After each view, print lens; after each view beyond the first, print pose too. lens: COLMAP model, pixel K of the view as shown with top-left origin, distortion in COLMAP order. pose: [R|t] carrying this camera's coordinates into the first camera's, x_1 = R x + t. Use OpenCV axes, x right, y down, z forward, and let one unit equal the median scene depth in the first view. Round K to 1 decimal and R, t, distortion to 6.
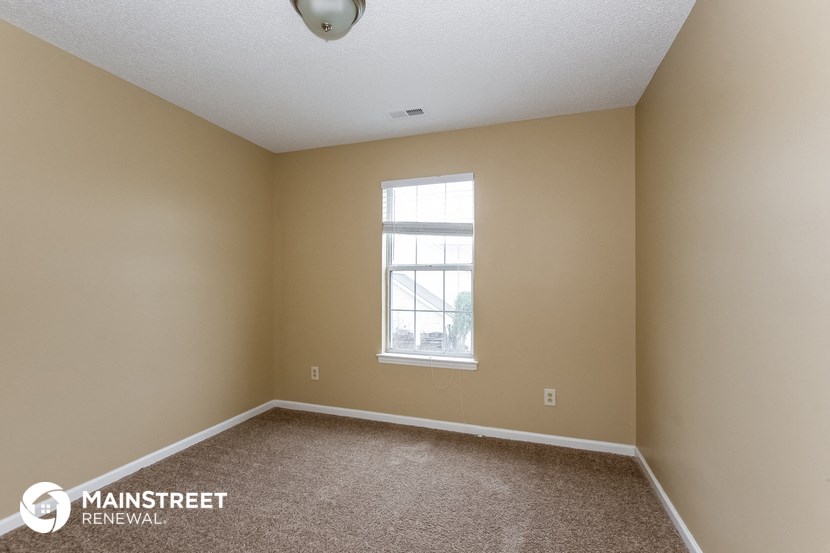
lens RADIAL K [[368.8, 0, 417.2], [0, 368.8, 276.4], [0, 0, 1]] dist [0.000020, 0.000113]
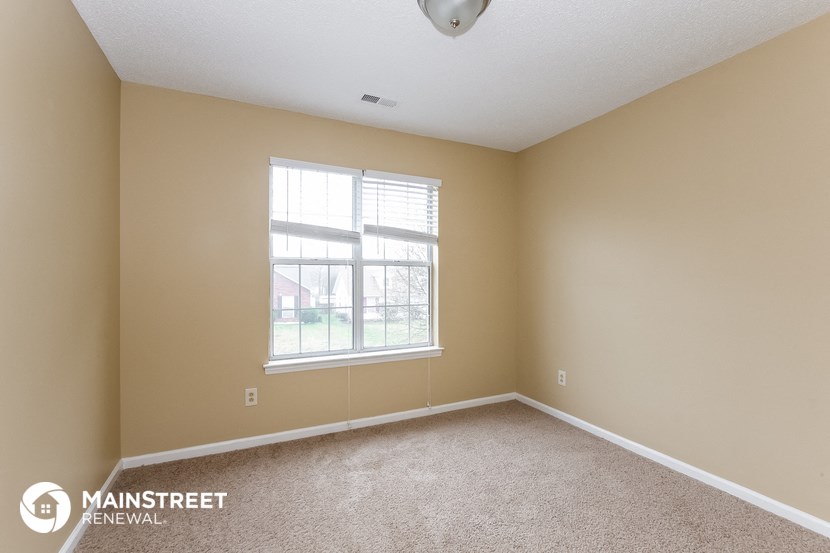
lens RADIAL K [[368.8, 0, 419.0], [0, 368.8, 277.5], [0, 0, 1]] dist [0.000020, 0.000113]
pose [[0.708622, -0.001807, 0.705586, -0.498821], [-0.007709, 0.999917, 0.010303, 0.003952], [-0.705546, -0.012740, 0.708549, 0.192026]]
